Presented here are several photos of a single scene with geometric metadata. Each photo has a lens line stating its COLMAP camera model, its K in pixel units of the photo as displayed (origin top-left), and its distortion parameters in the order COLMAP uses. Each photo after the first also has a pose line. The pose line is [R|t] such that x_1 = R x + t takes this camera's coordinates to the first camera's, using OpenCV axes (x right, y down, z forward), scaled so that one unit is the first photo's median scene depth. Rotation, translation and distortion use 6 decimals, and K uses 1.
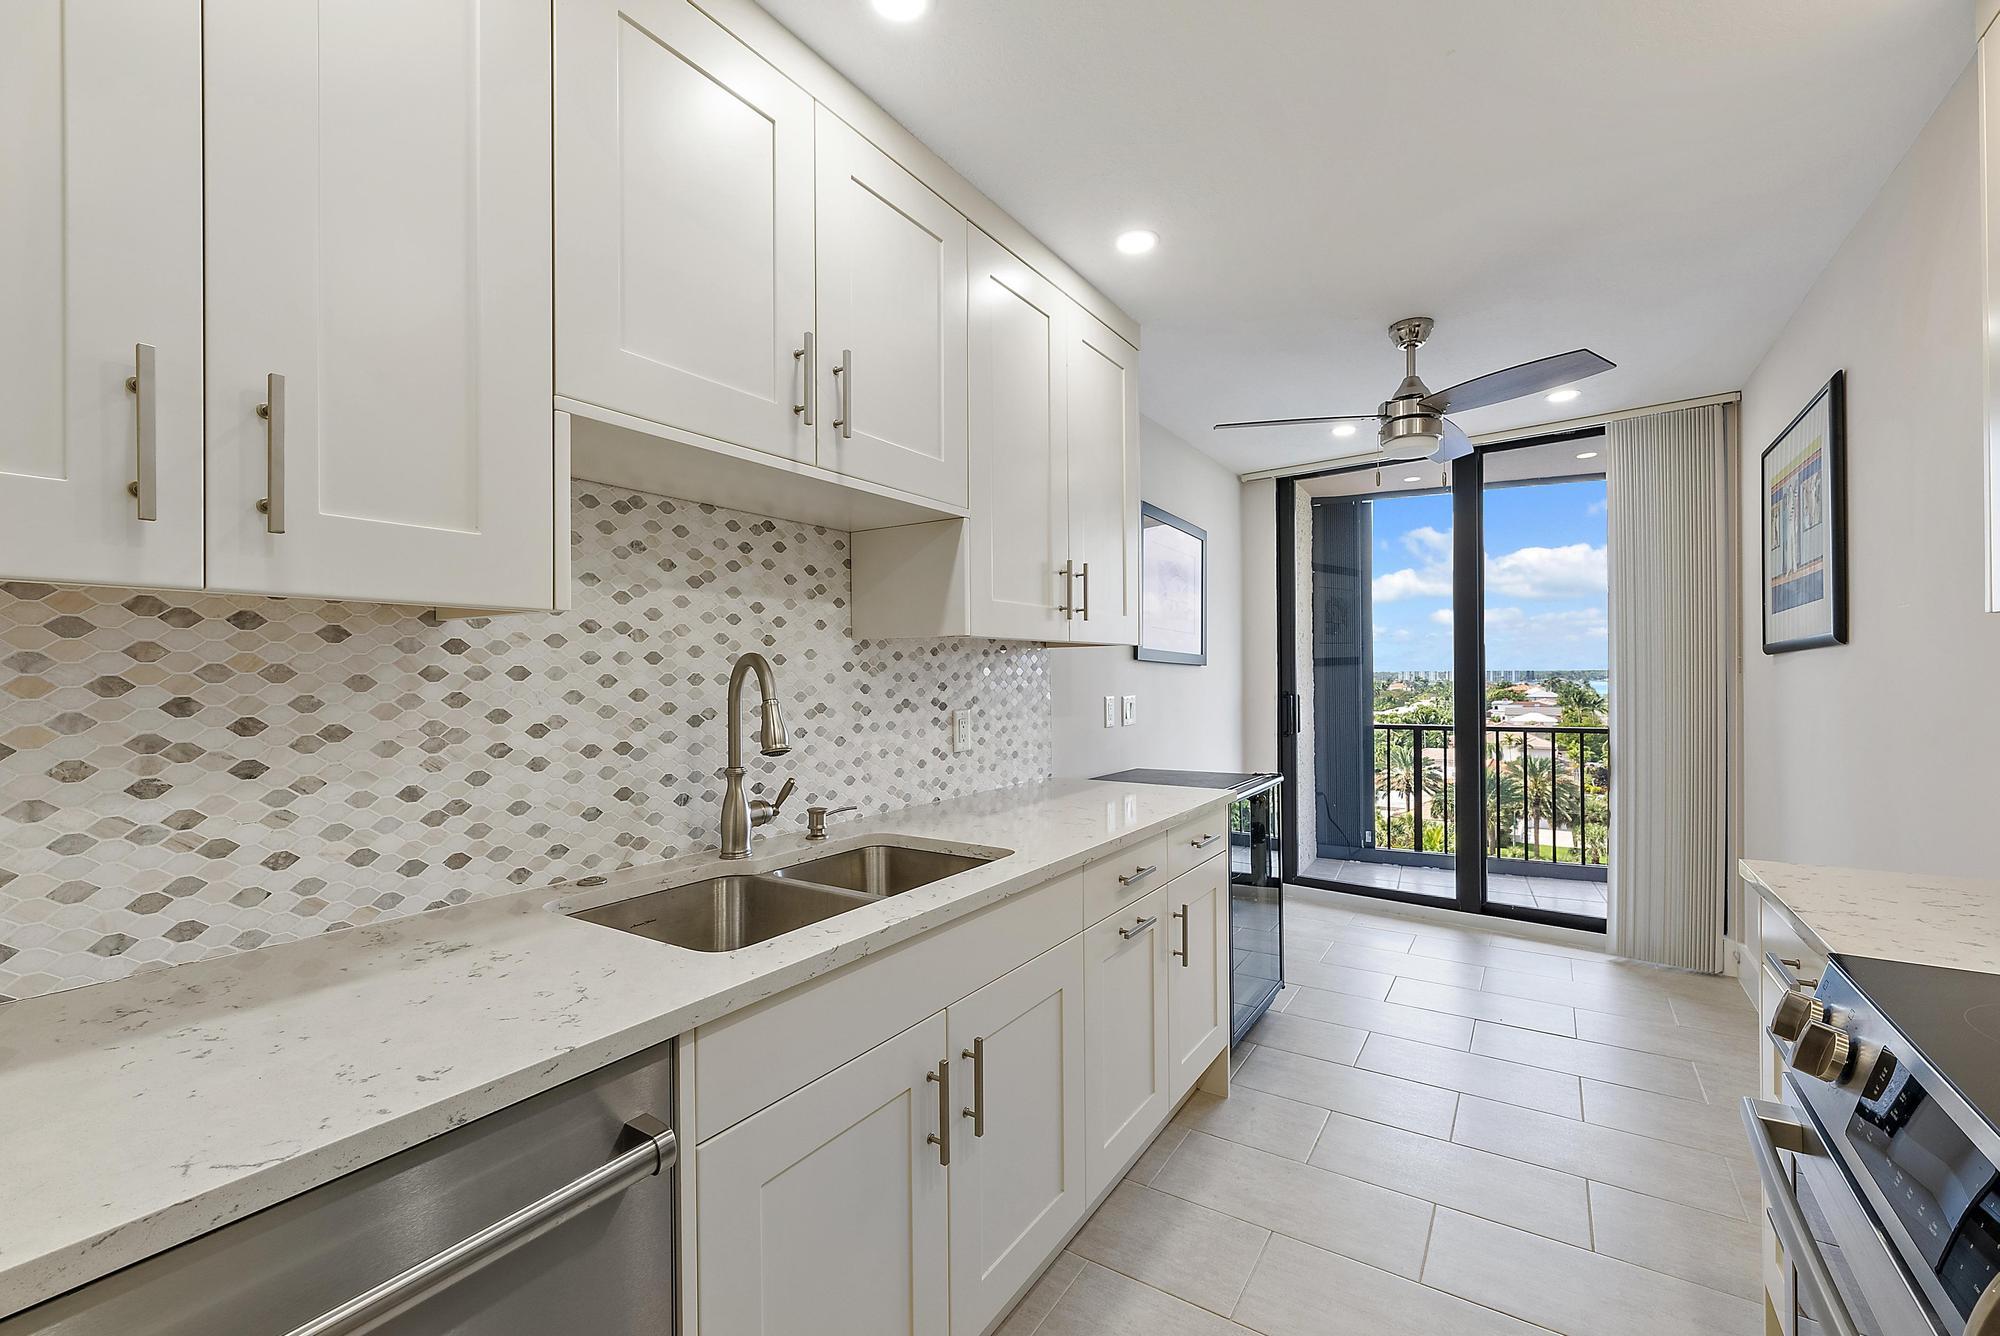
lens RADIAL K [[813.9, 0, 1000.2], [0, 813.9, 677.7], [0, 0, 1]] dist [0.011646, -0.013455]
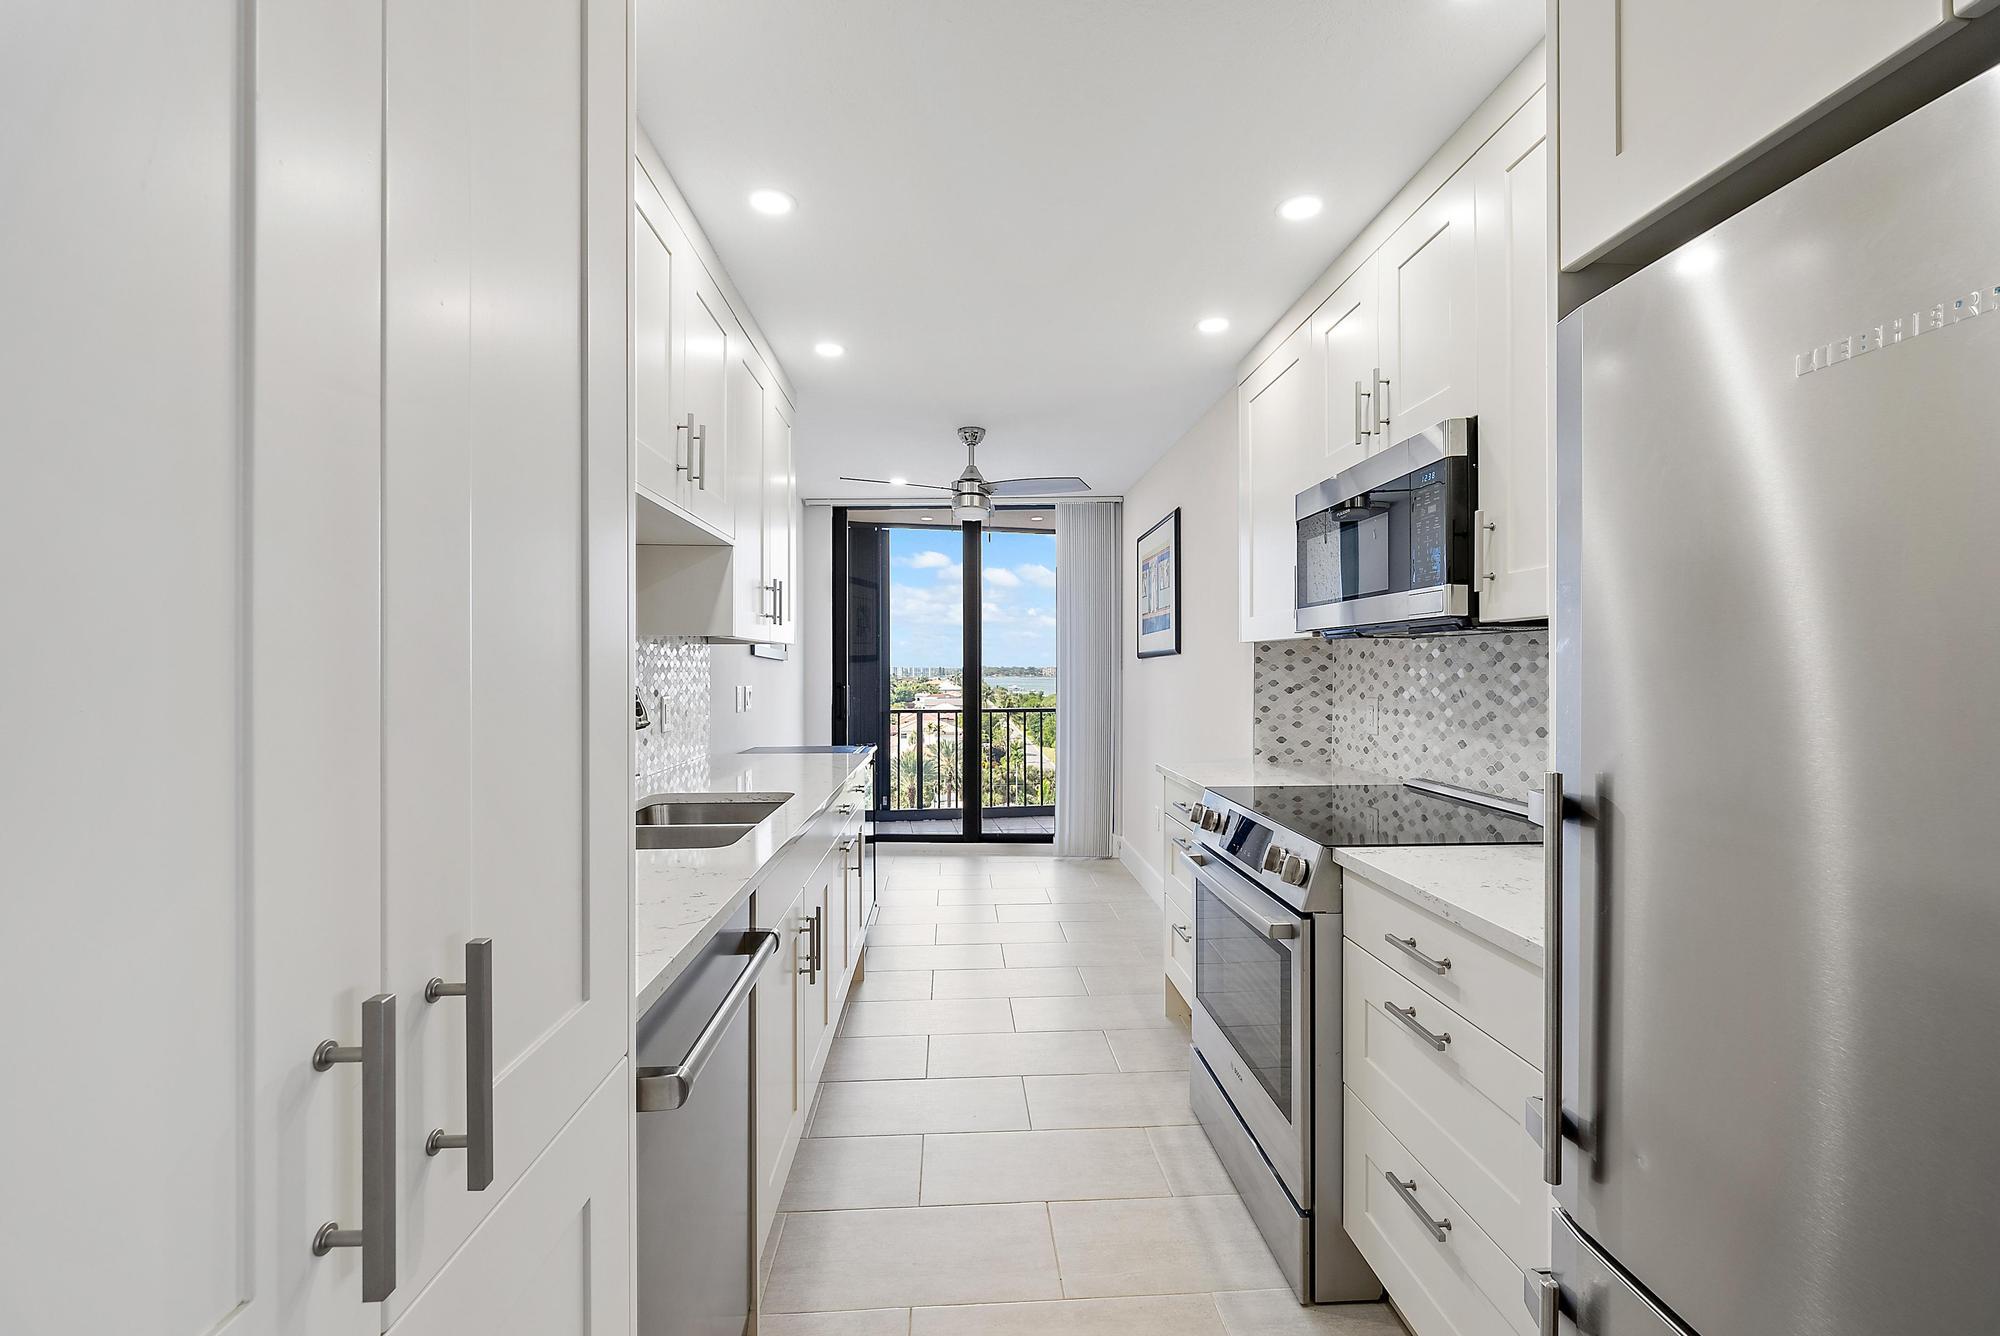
lens RADIAL K [[813.9, 0, 1000.2], [0, 813.9, 677.7], [0, 0, 1]] dist [0.011646, -0.013455]
pose [[0.802271, -0.000820, 0.596959, -0.309404], [-0.002691, 0.999984, 0.004991, 0.003607], [-0.596954, -0.005610, 0.802256, -0.193944]]
